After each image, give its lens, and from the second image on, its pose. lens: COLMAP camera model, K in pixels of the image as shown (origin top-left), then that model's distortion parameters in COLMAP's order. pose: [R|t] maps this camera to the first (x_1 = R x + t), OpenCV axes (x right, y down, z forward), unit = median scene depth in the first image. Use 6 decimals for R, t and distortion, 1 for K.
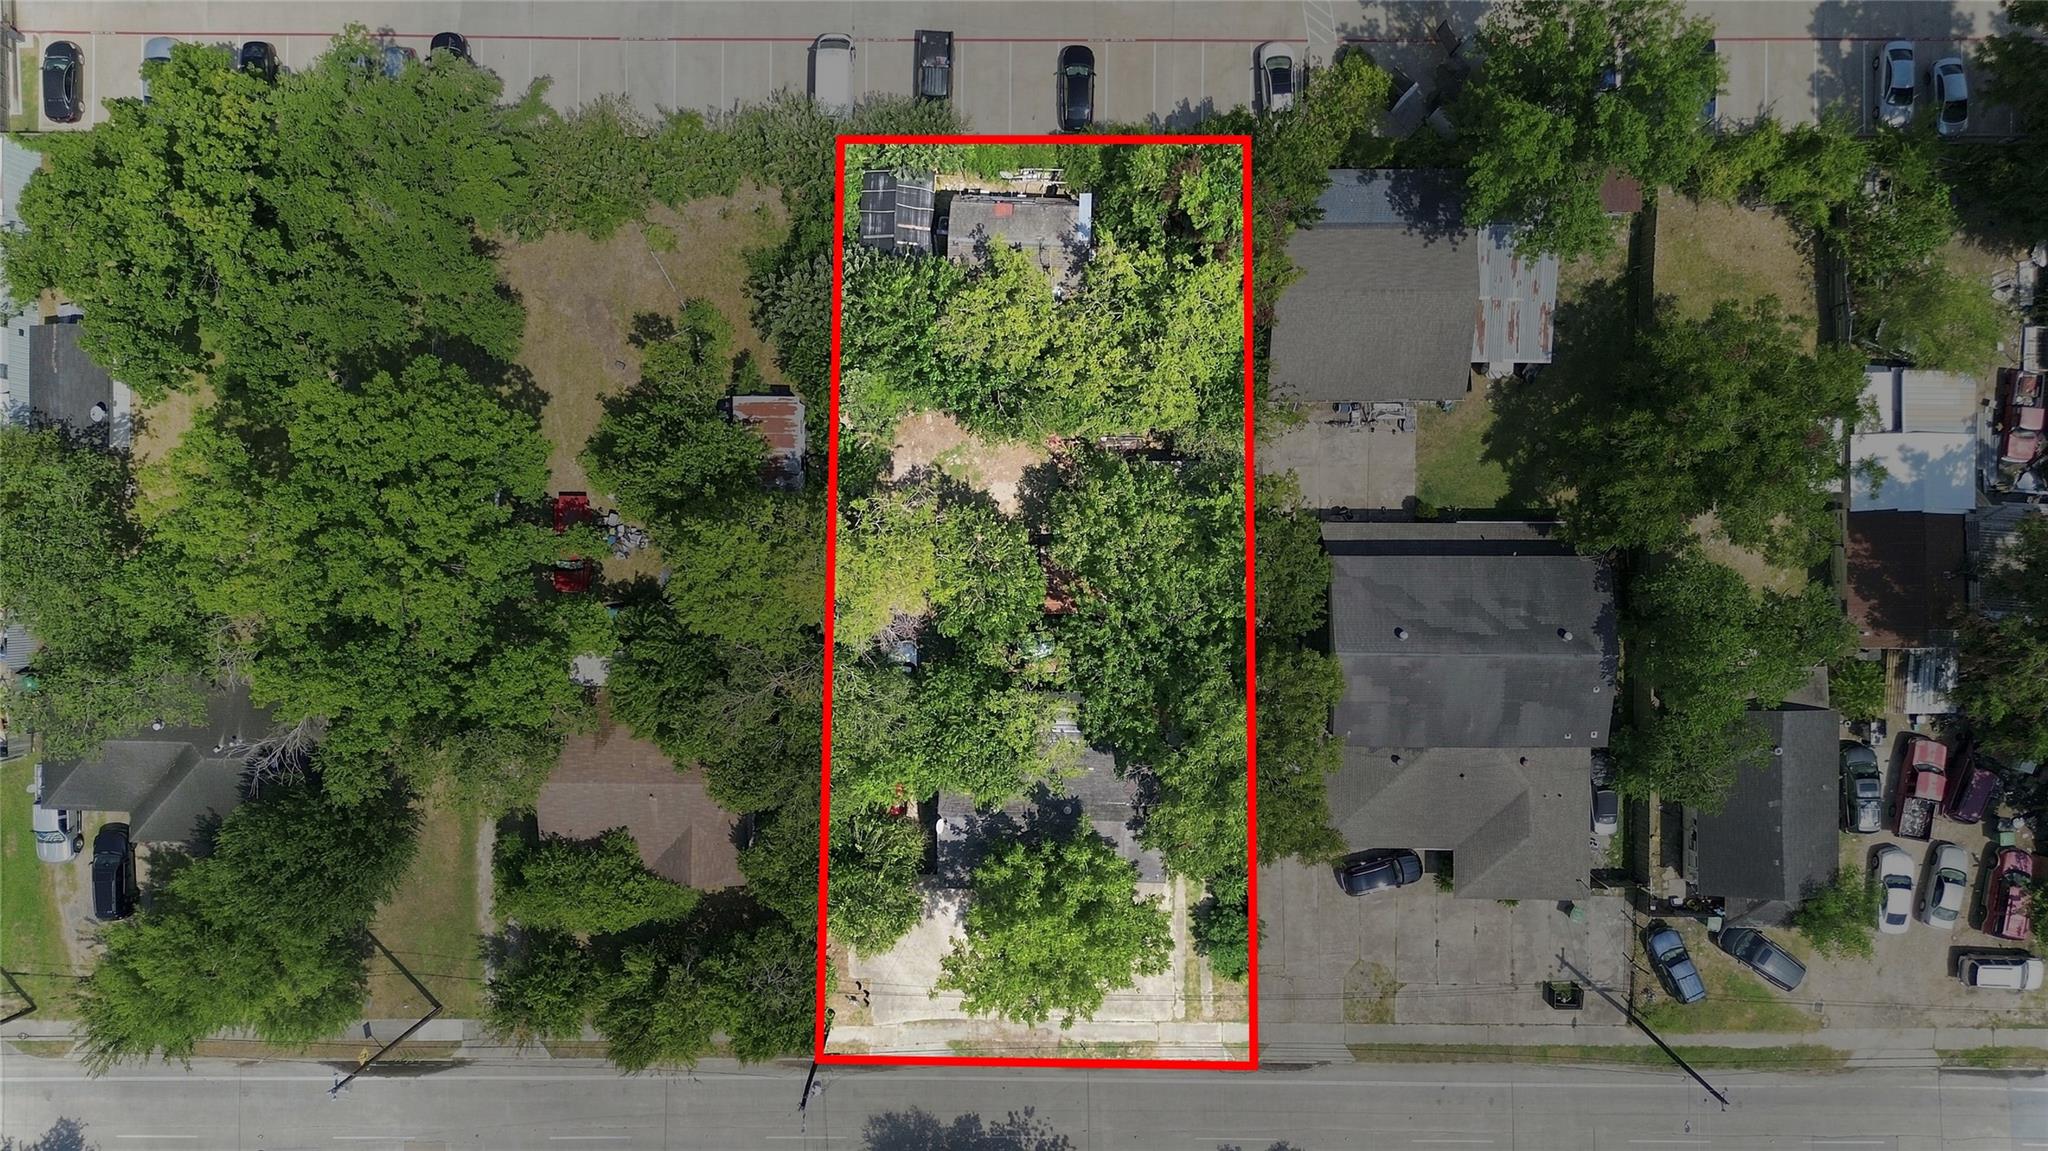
lens RADIAL K [[1473.6, 0, 1025.7], [0, 1473.6, 549.5], [0, 0, 1]] dist [0.053844, -0.057979]
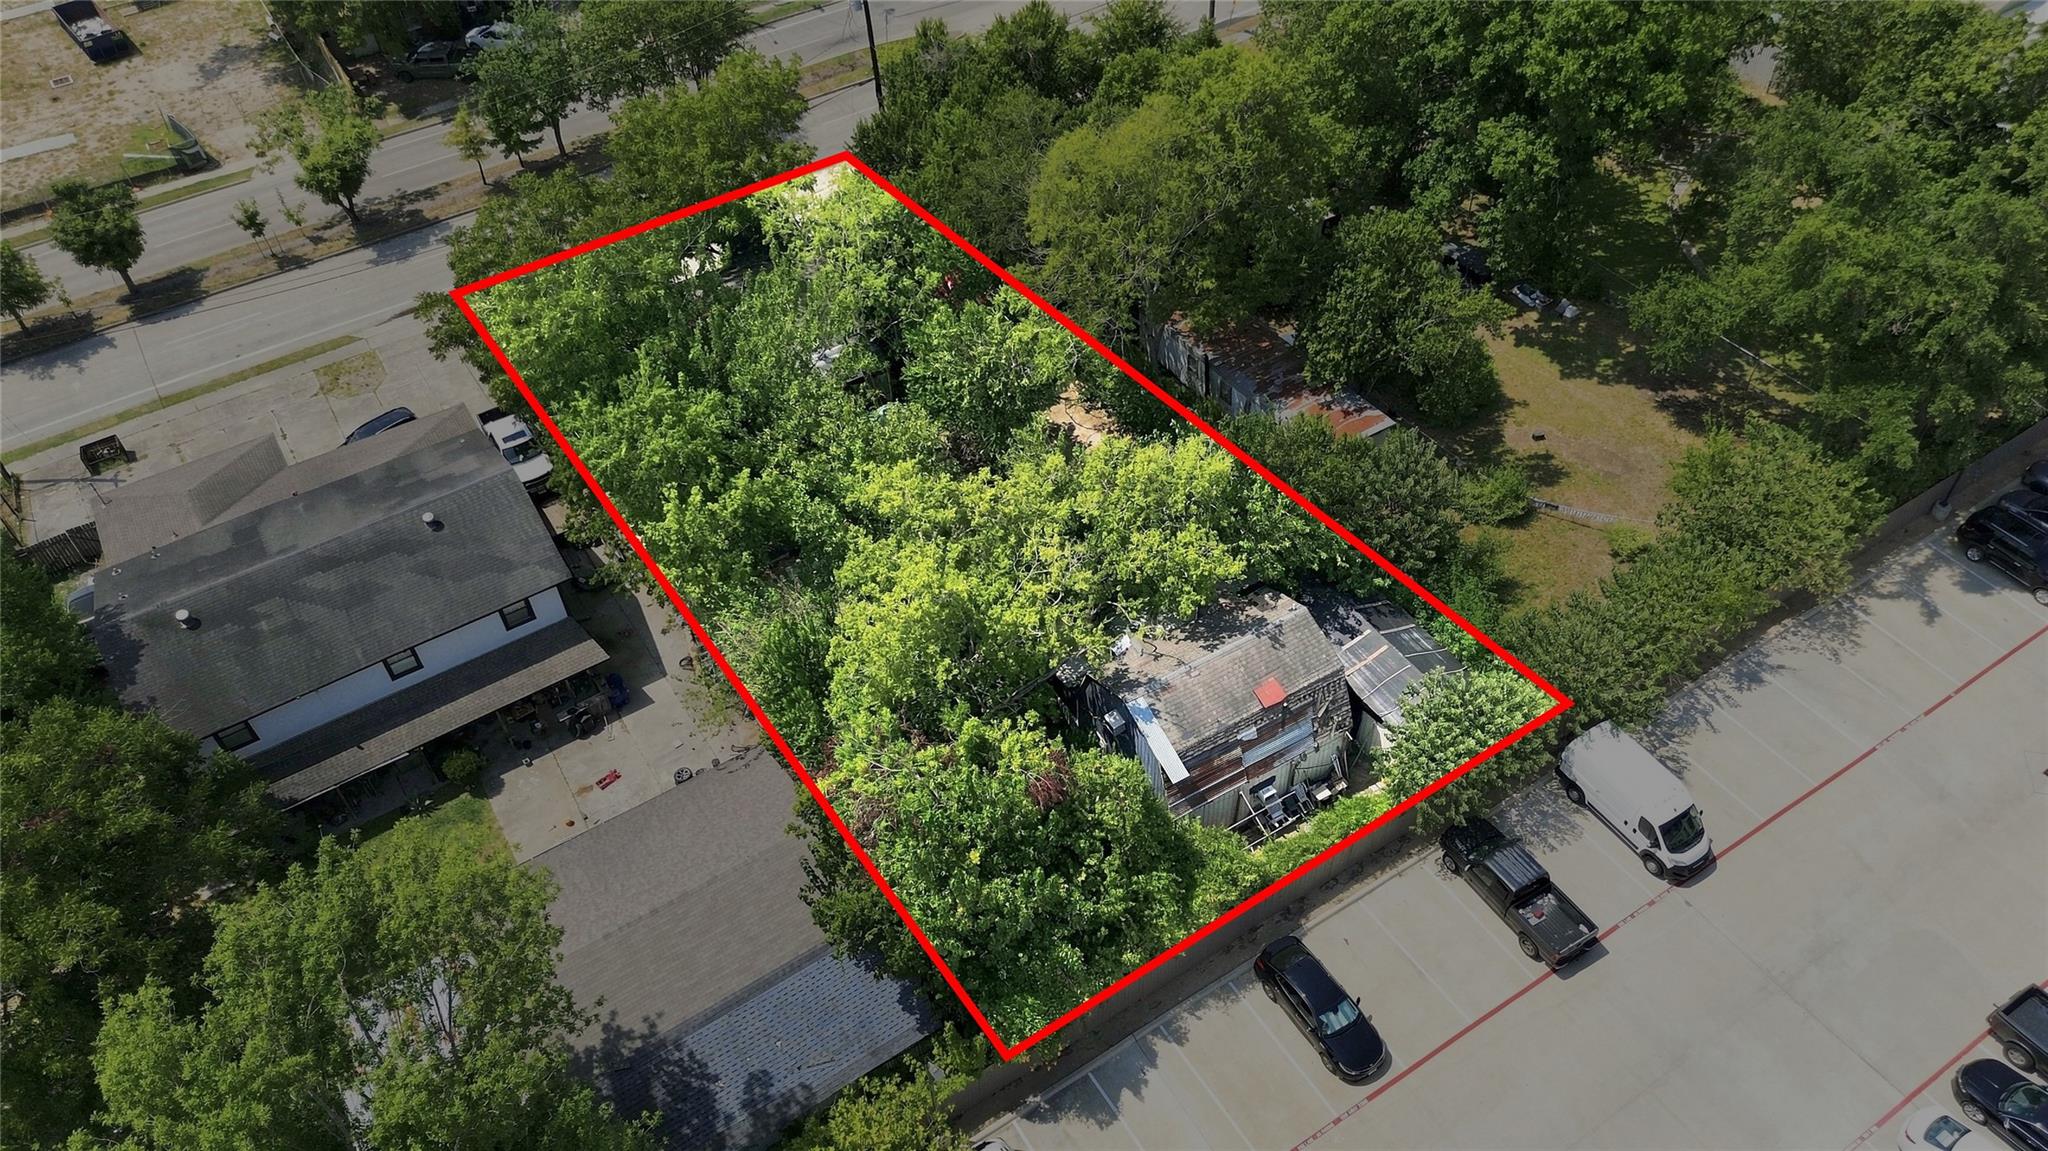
lens RADIAL K [[1473.6, 0, 1025.7], [0, 1473.6, 549.5], [0, 0, 1]] dist [0.053844, -0.057979]
pose [[-0.837141, 0.413326, -0.358268, 0.256193], [-0.545030, -0.574966, 0.610210, -0.494733], [0.046224, 0.706099, 0.706602, 0.486877]]
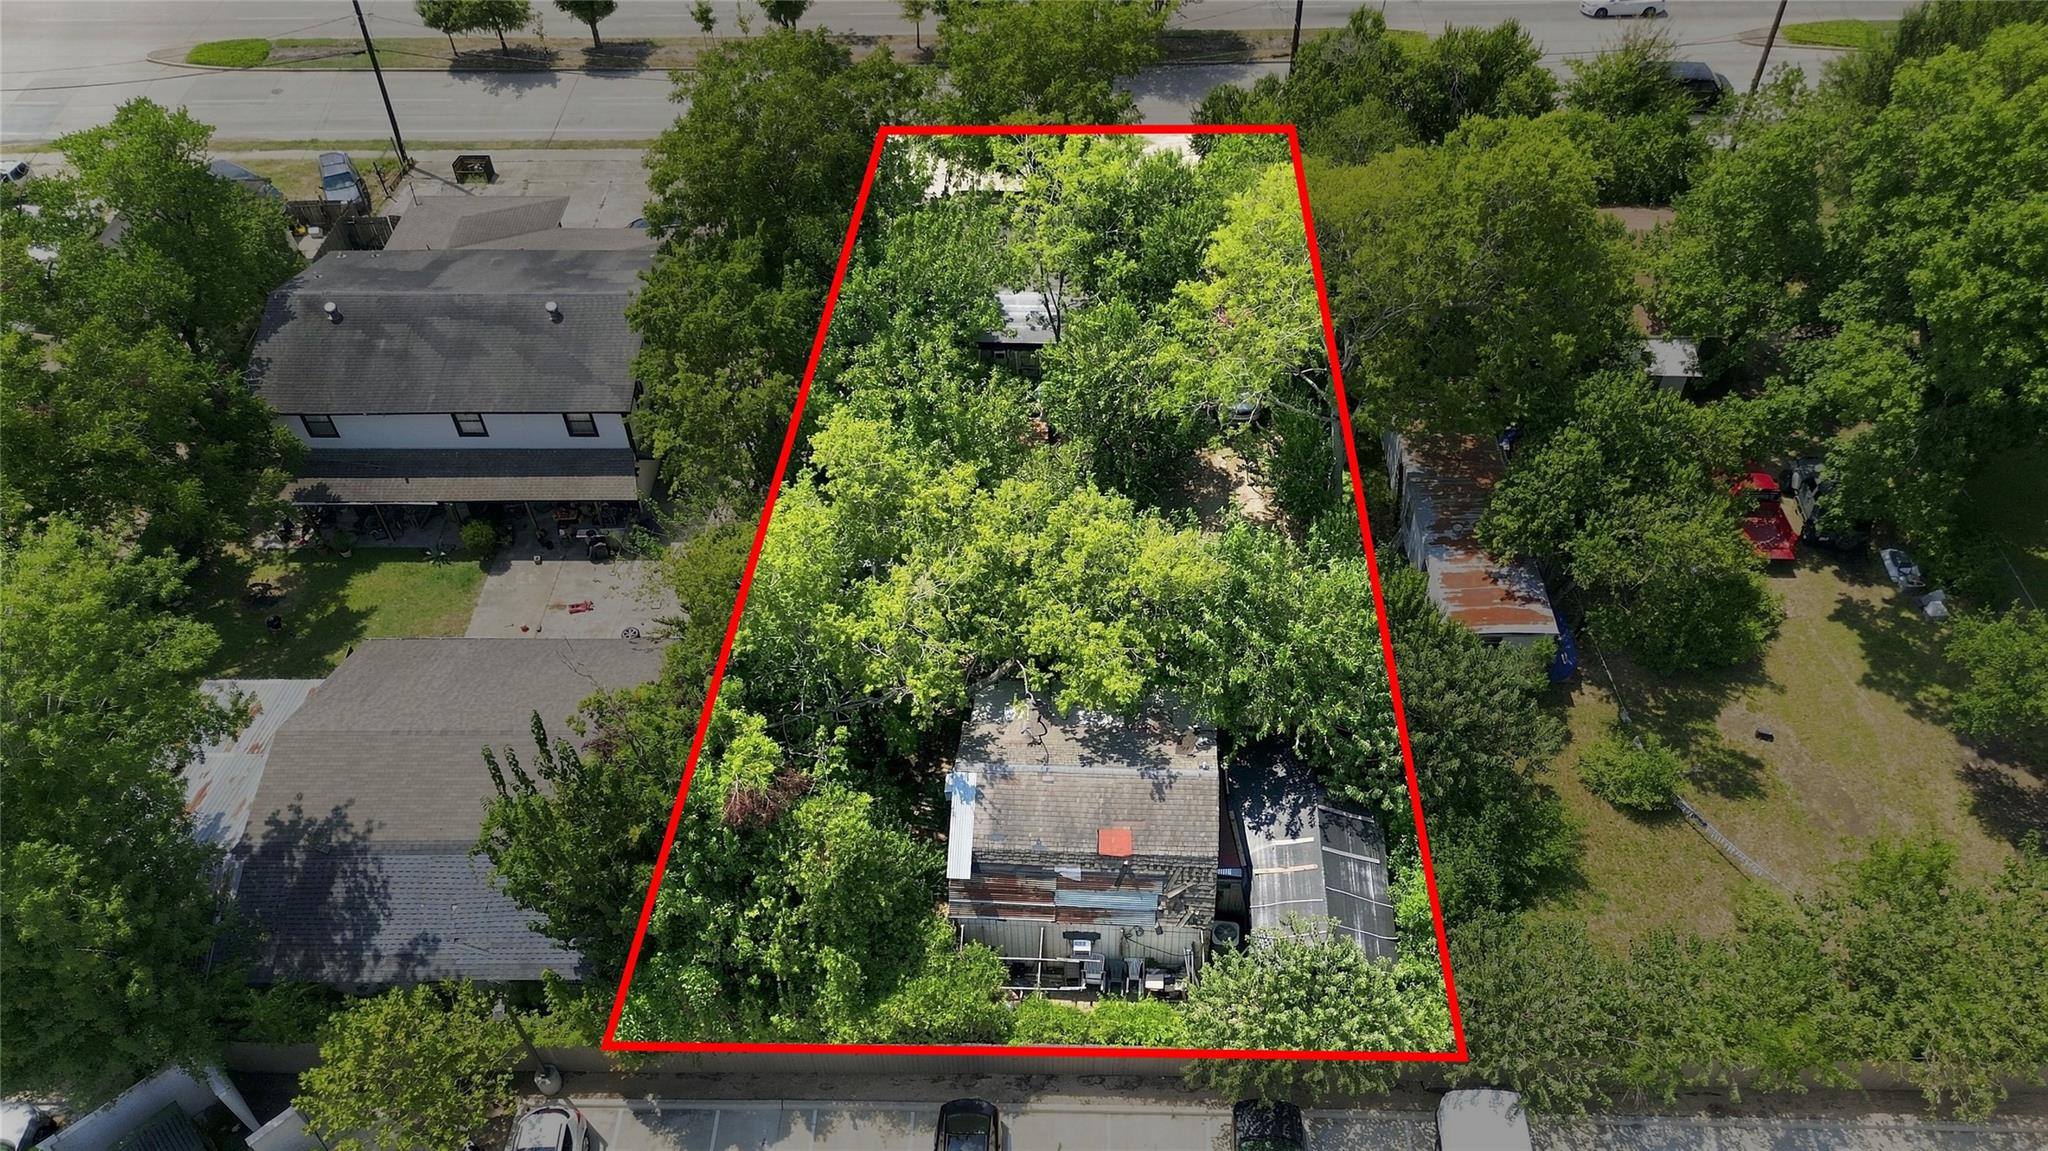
lens RADIAL K [[1473.6, 0, 1025.7], [0, 1473.6, 549.5], [0, 0, 1]] dist [0.053844, -0.057979]
pose [[-0.999448, 0.011408, 0.031209, -0.000733], [0.013858, -0.710548, 0.703512, -0.500145], [0.030201, 0.703556, 0.709997, 0.527558]]
